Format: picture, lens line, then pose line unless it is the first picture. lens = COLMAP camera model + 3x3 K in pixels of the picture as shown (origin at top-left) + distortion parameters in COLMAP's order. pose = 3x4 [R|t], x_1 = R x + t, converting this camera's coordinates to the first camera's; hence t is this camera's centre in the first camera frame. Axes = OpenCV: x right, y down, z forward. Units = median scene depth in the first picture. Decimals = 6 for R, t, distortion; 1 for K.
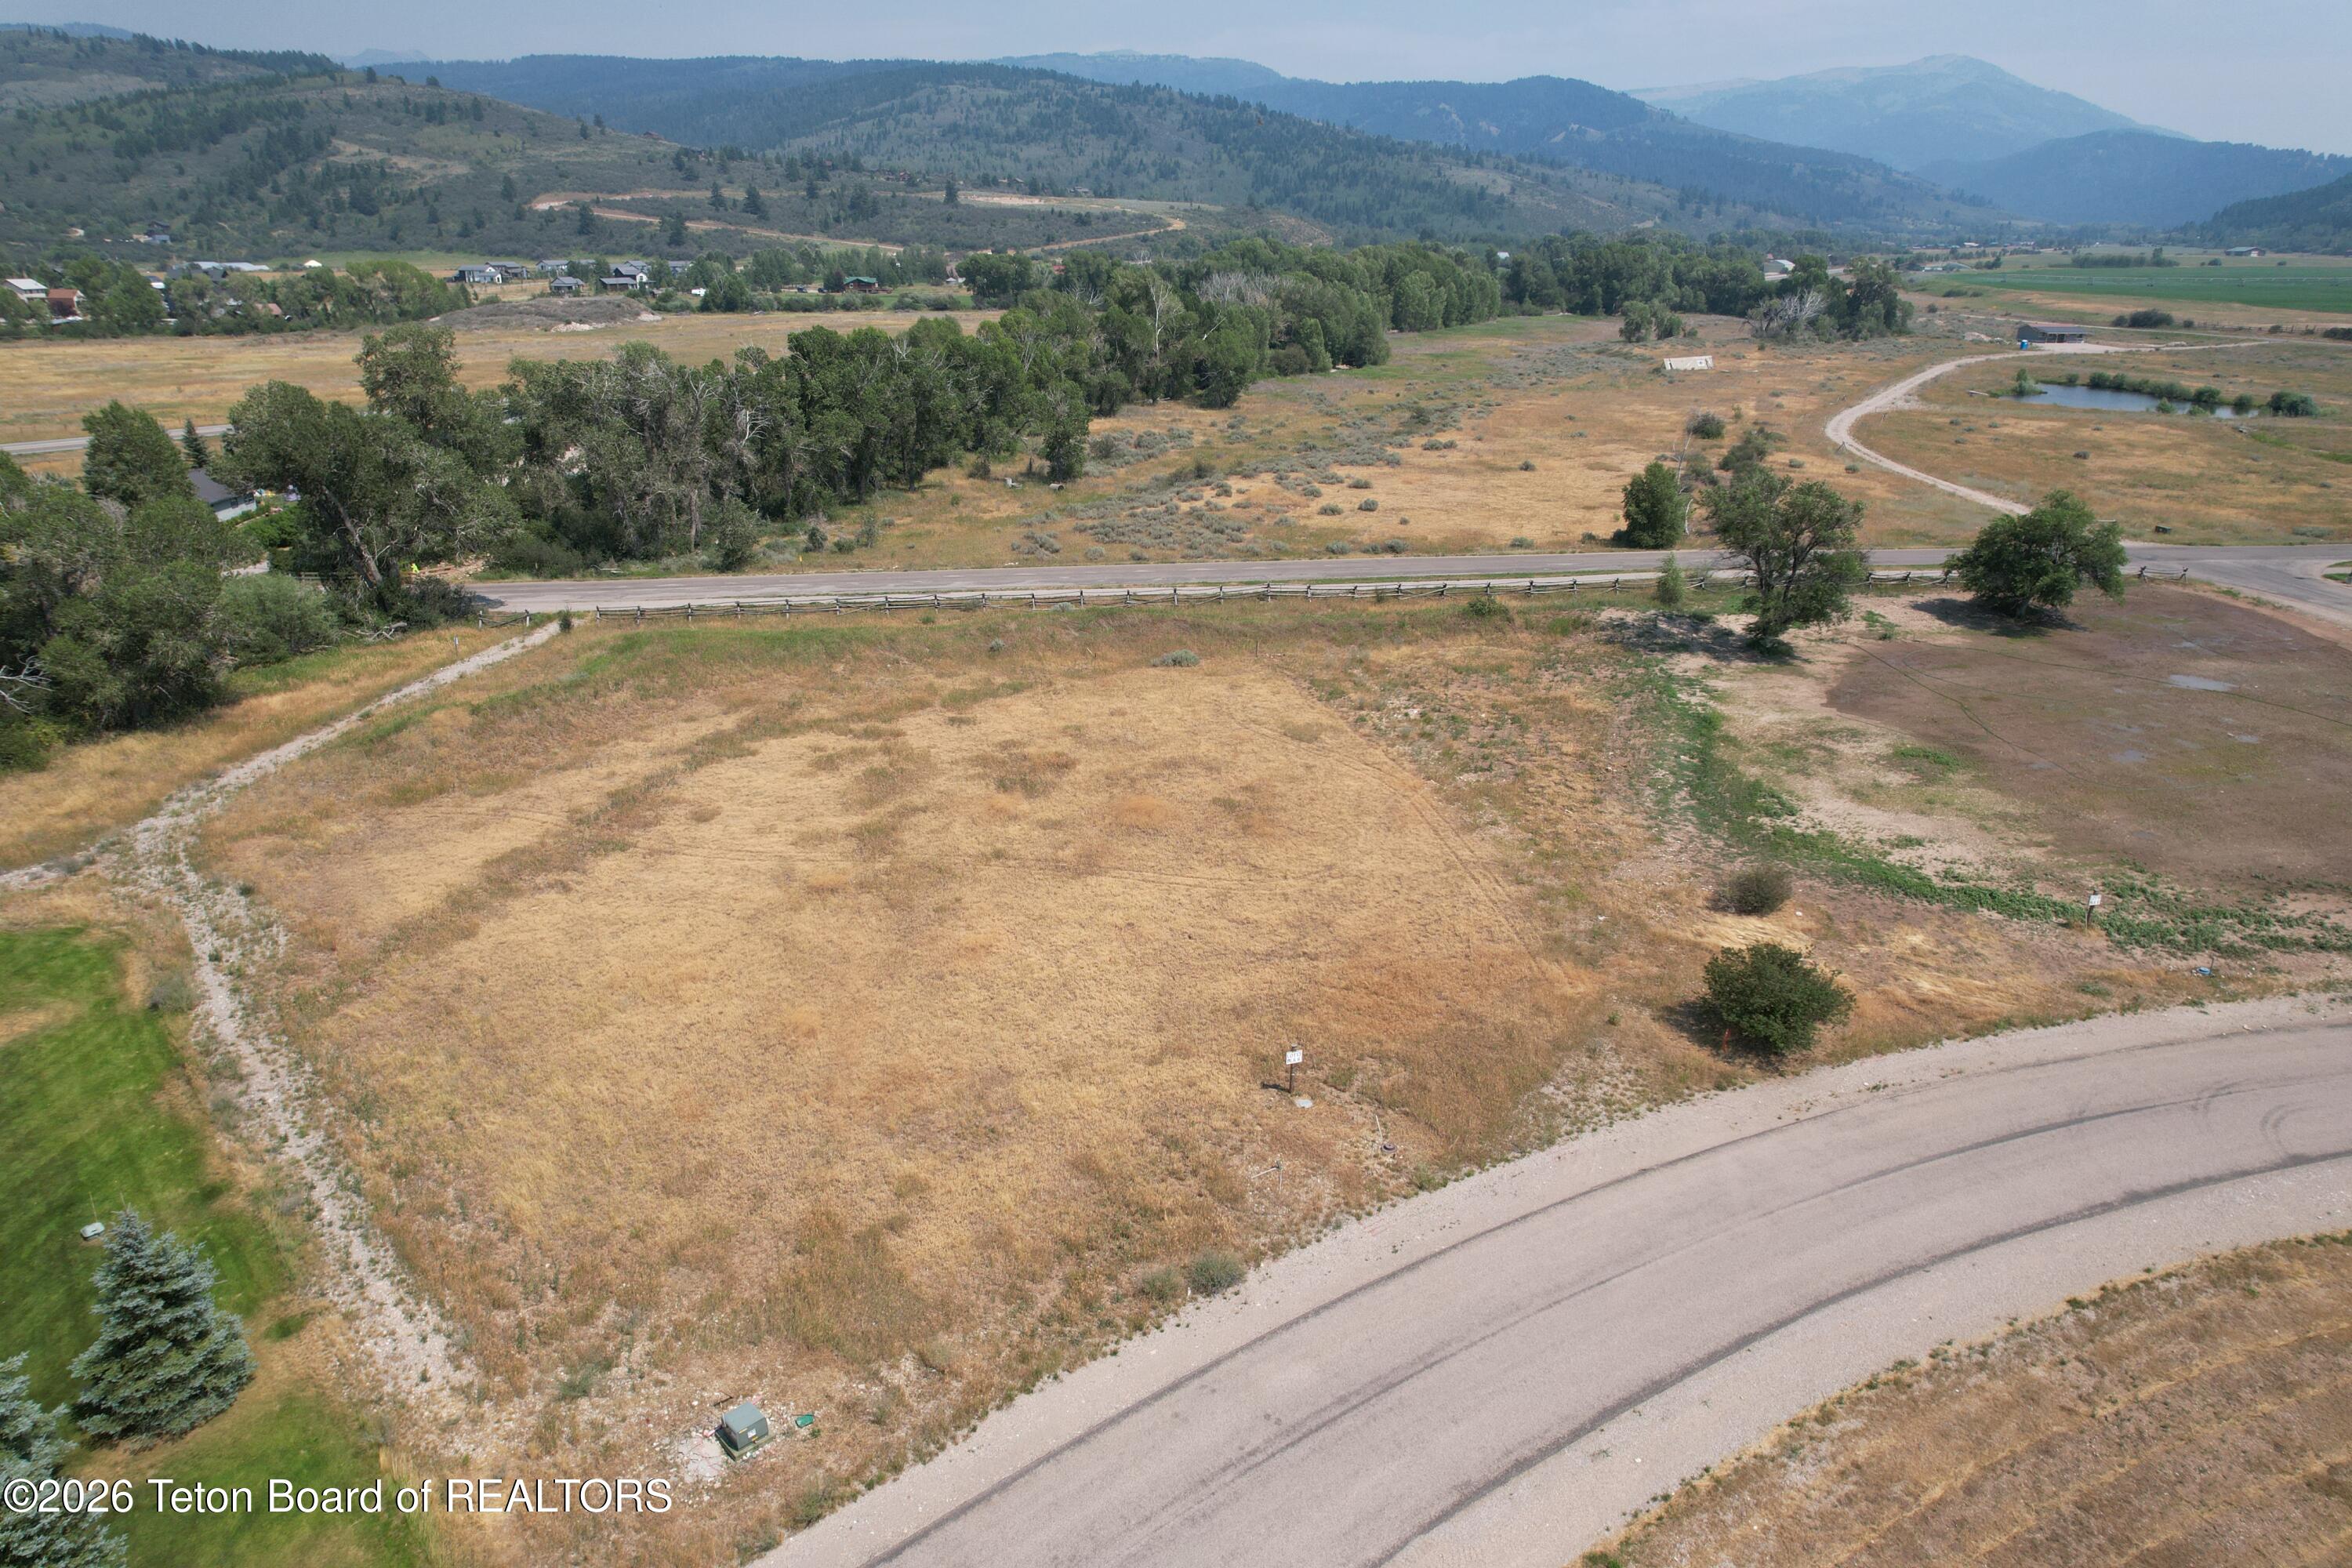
lens RADIAL K [[1506.6, 0, 1173.5], [0, 1506.6, 795.8], [0, 0, 1]] dist [-0.077155, 0.070835]
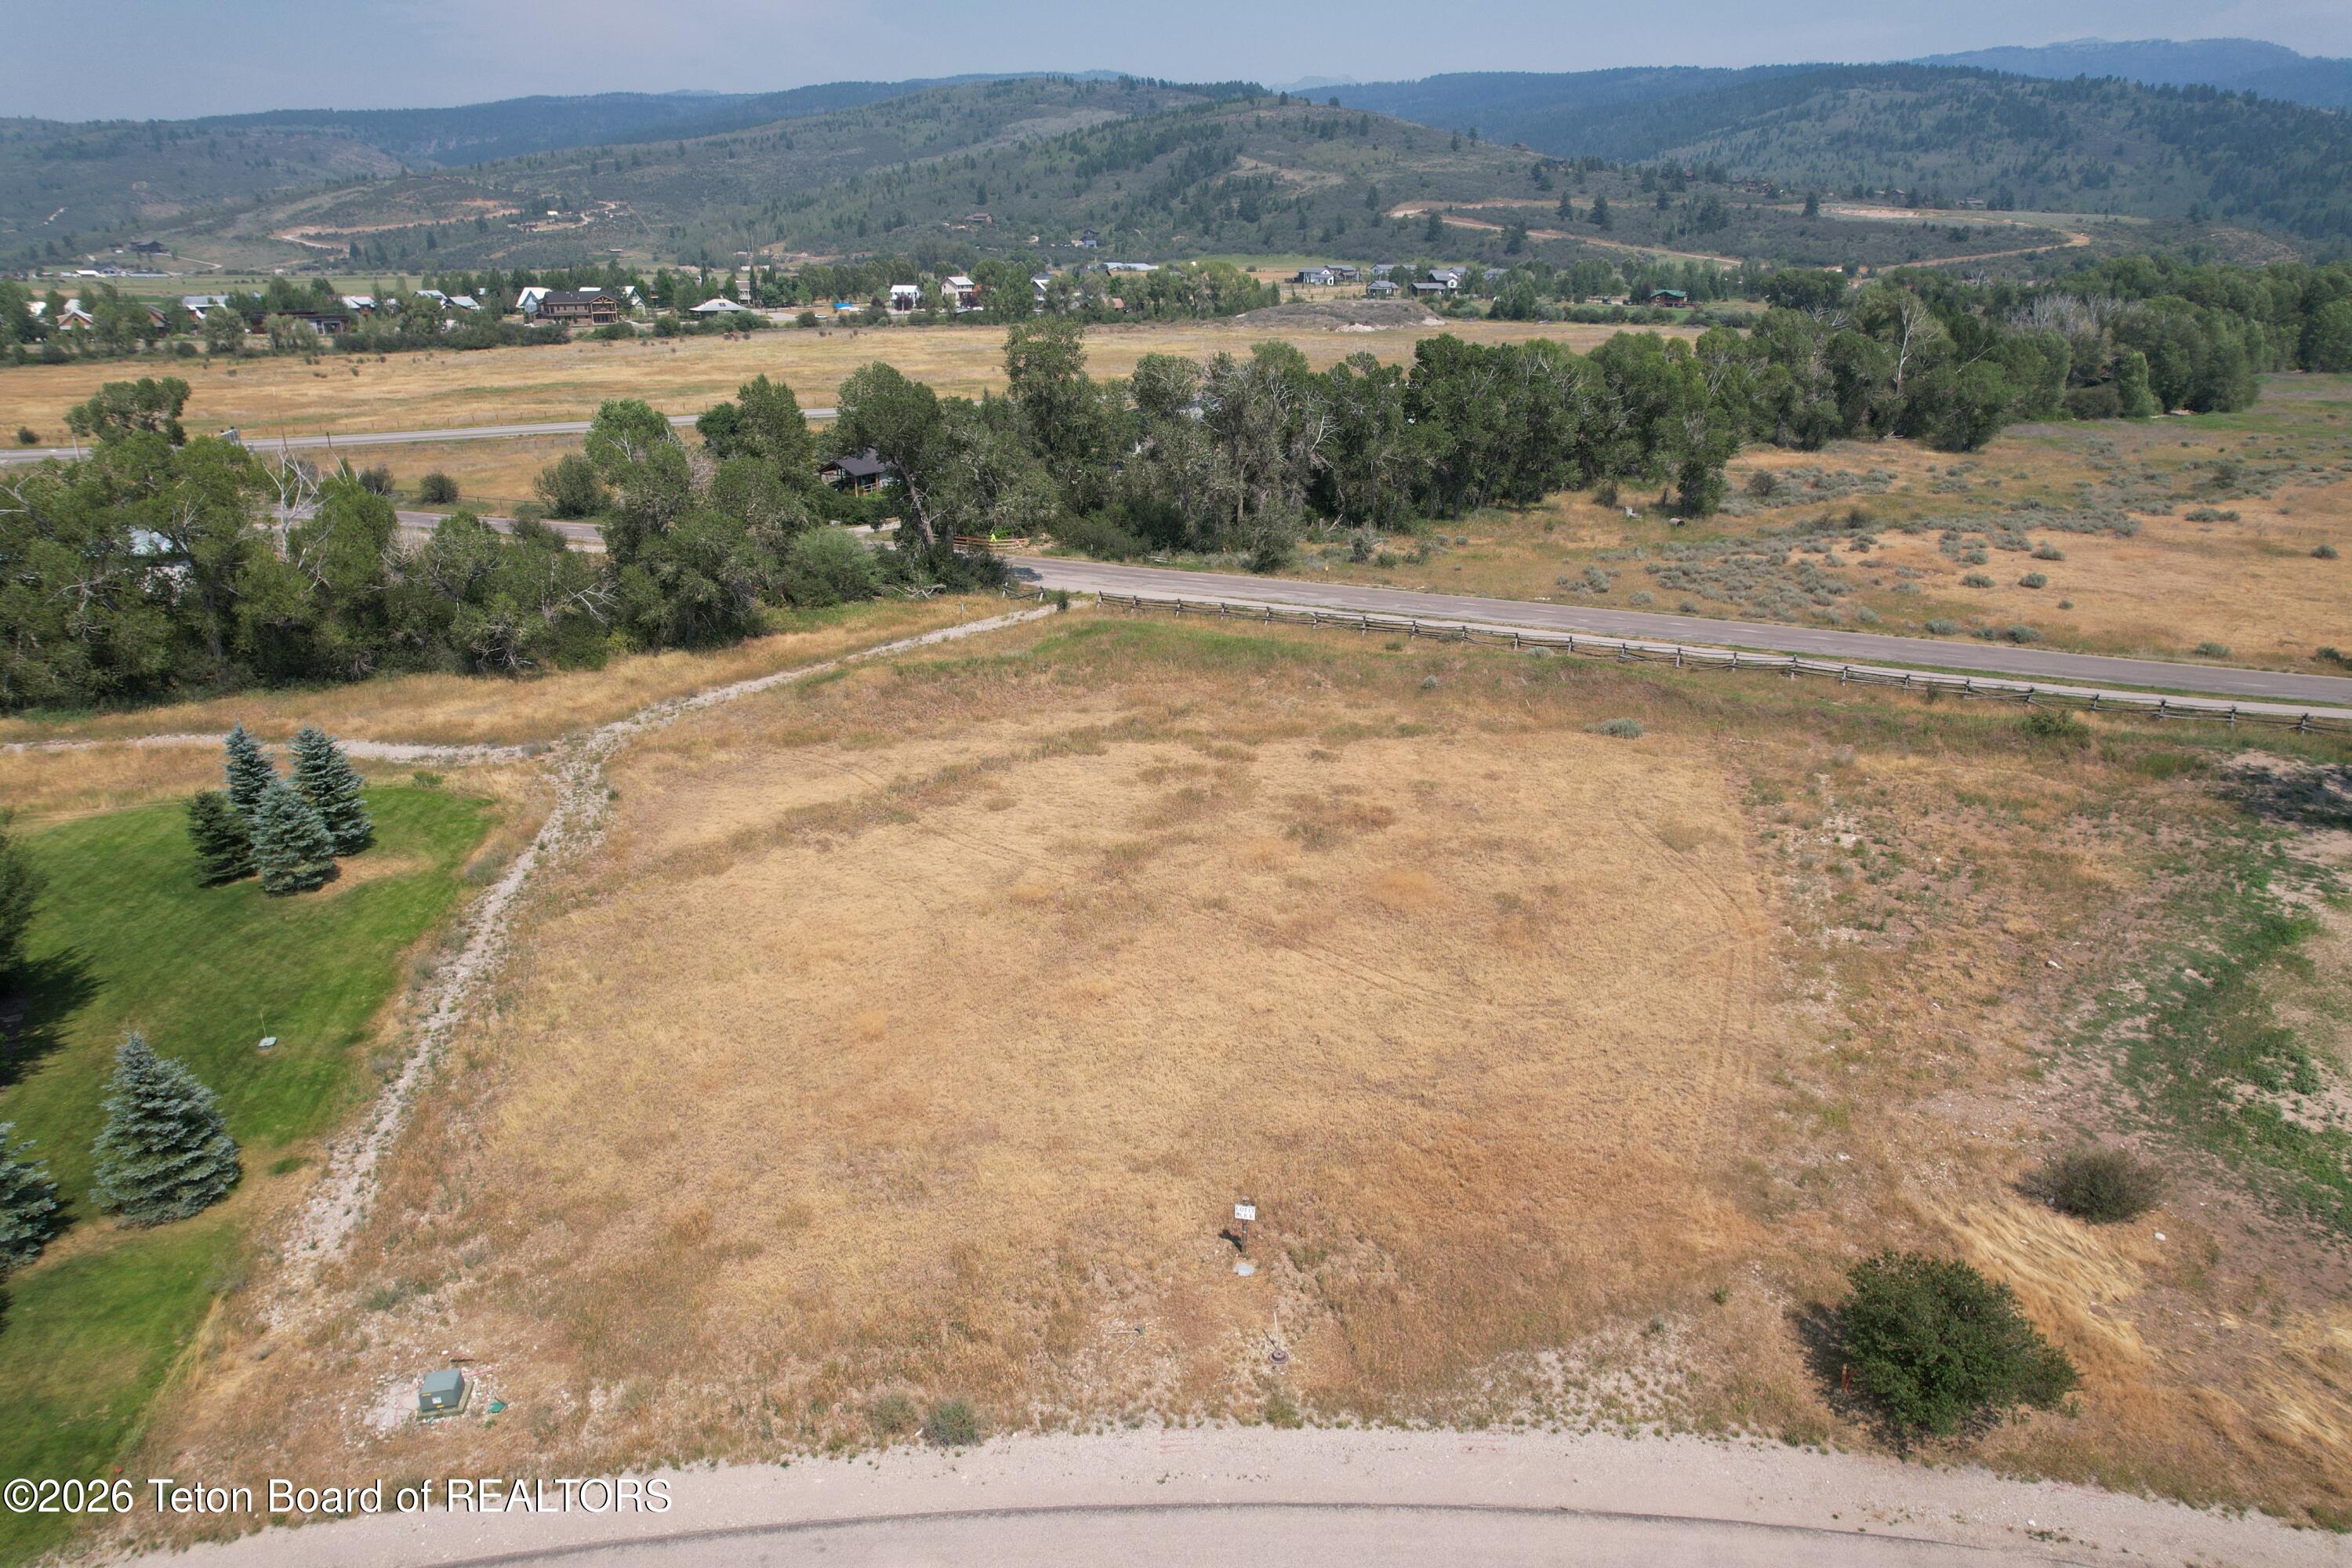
lens RADIAL K [[1506.6, 0, 1176.8], [0, 1506.6, 794.4], [0, 0, 1]] dist [-0.077155, 0.070835]
pose [[0.858901, 0.176847, -0.480640, 0.120317], [-0.180434, 0.982806, 0.039179, -0.023860], [0.479305, 0.053073, 0.876042, 0.069856]]
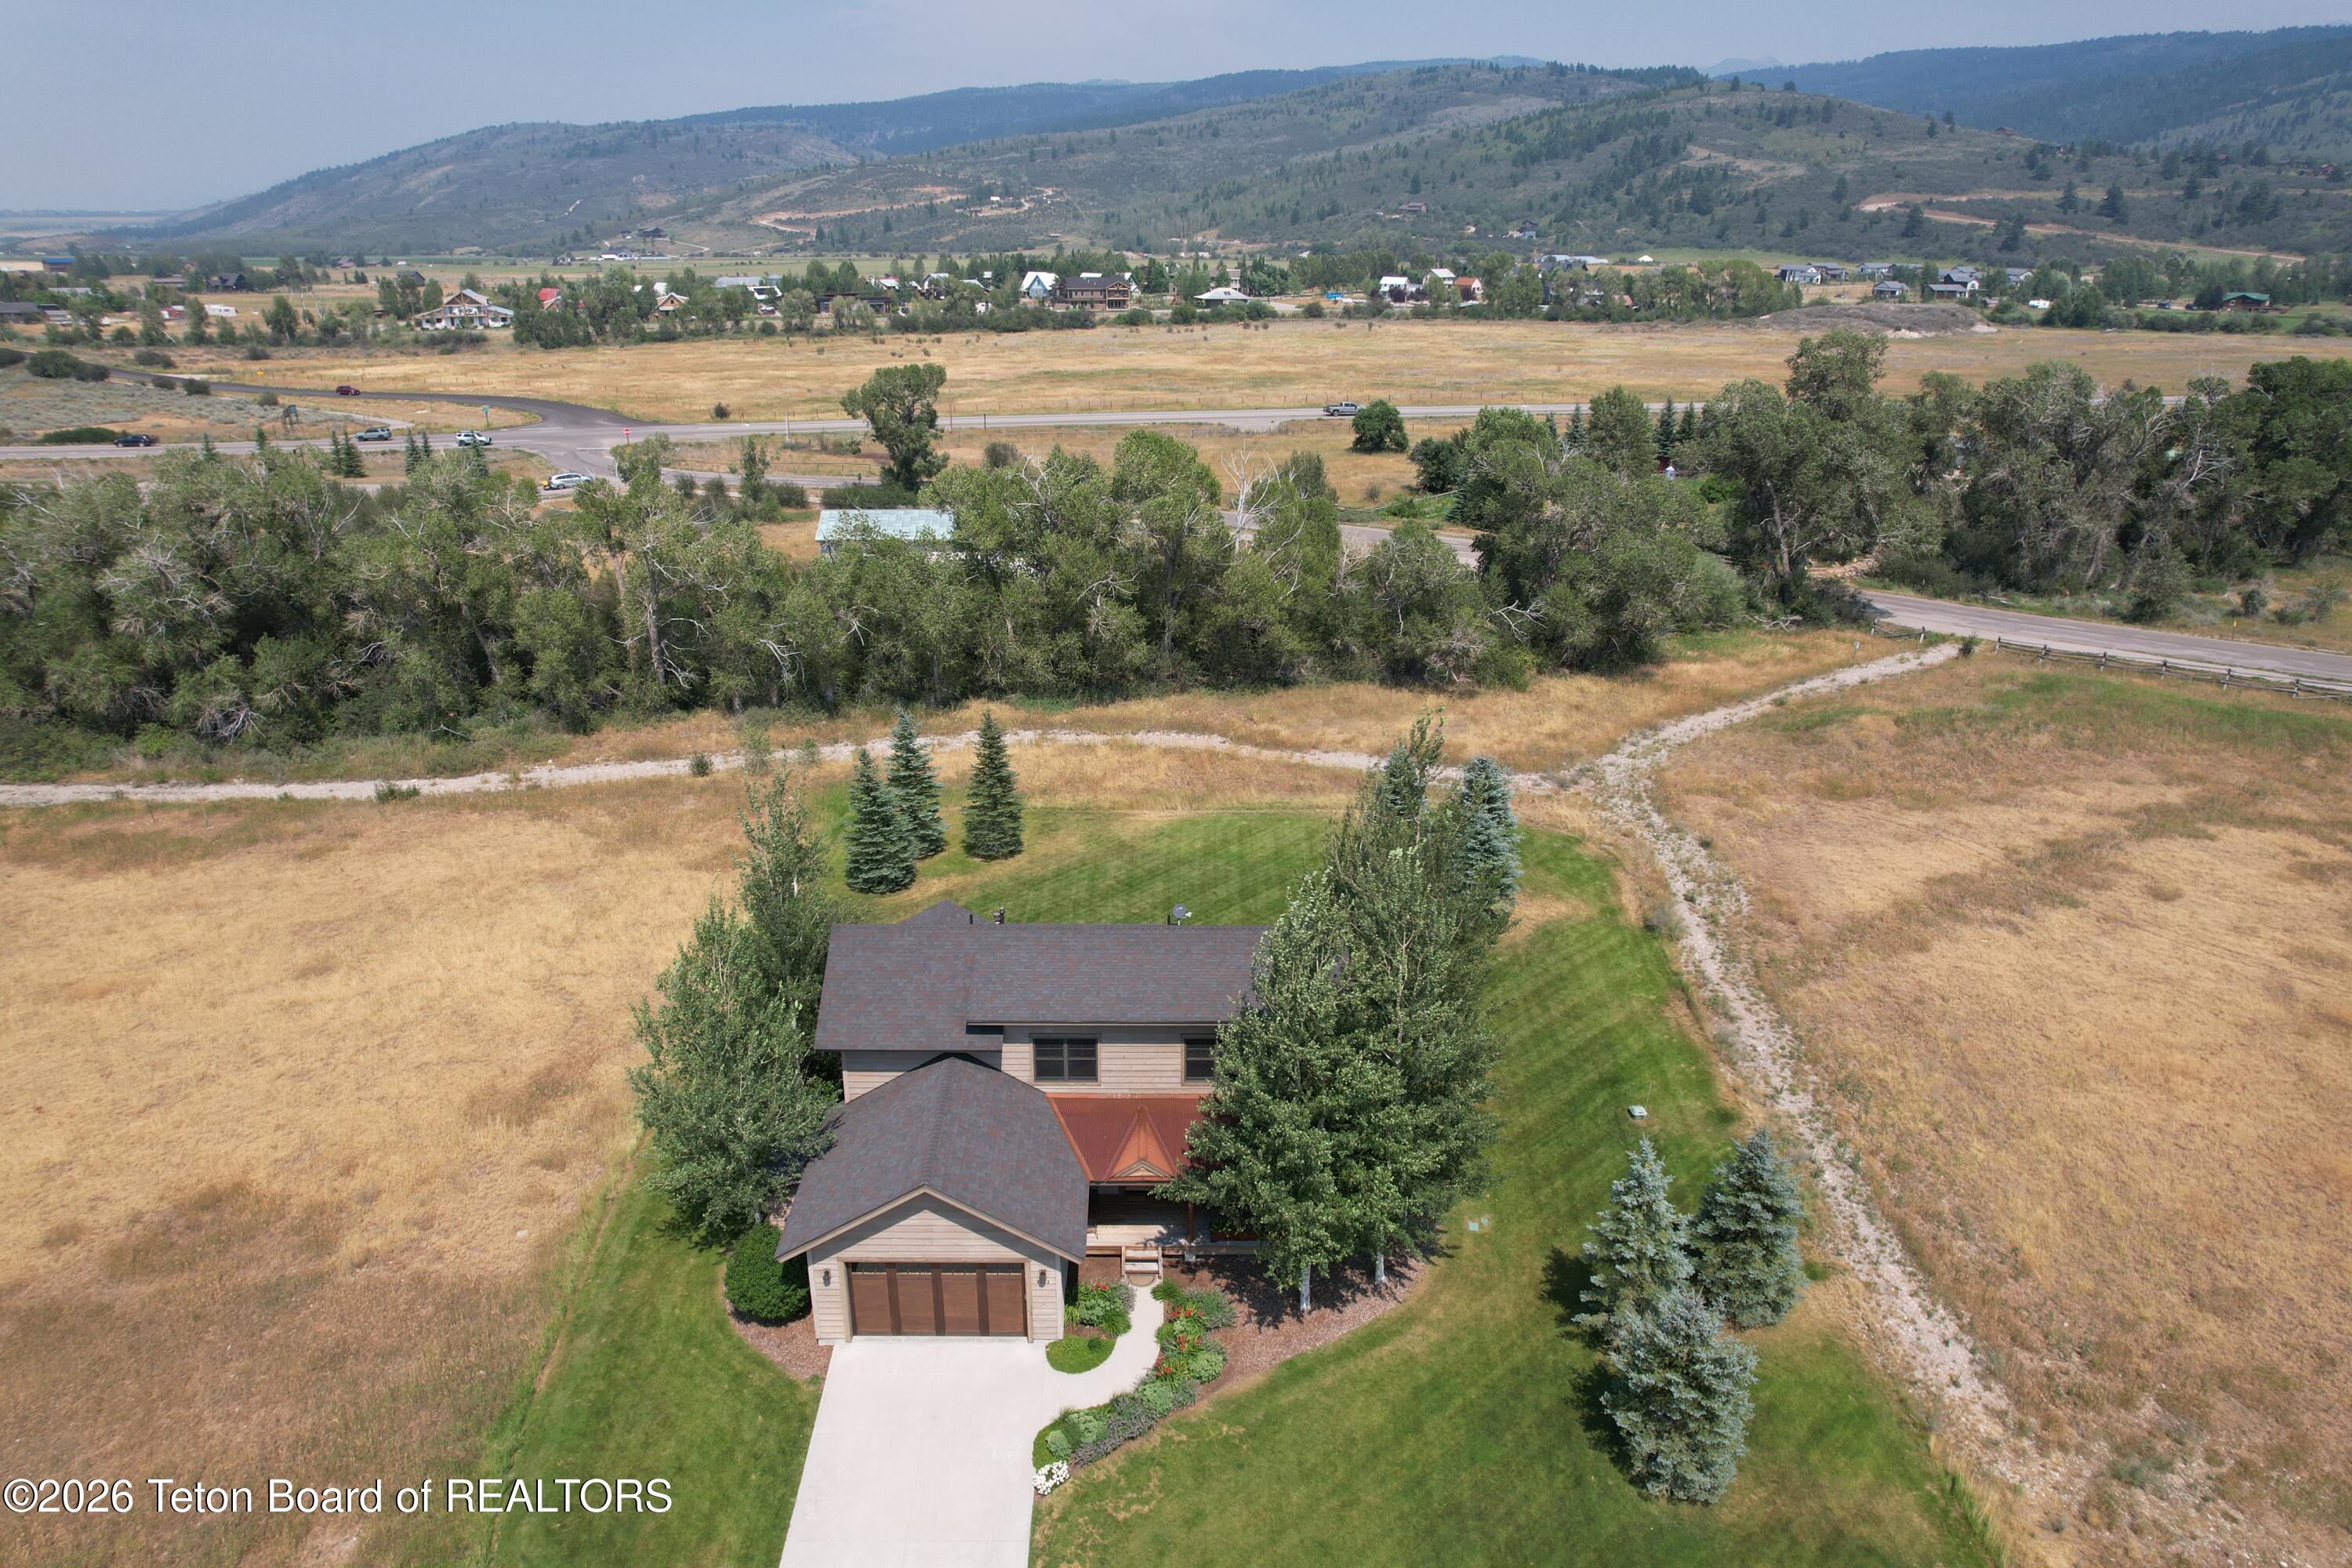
lens RADIAL K [[1506.6, 0, 1175.6], [0, 1506.6, 793.2], [0, 0, 1]] dist [-0.077155, 0.070835]
pose [[0.712990, 0.247900, -0.655889, -0.072087], [-0.248843, 0.963987, 0.093842, 0.008467], [0.655532, 0.096305, 0.749001, -0.036443]]
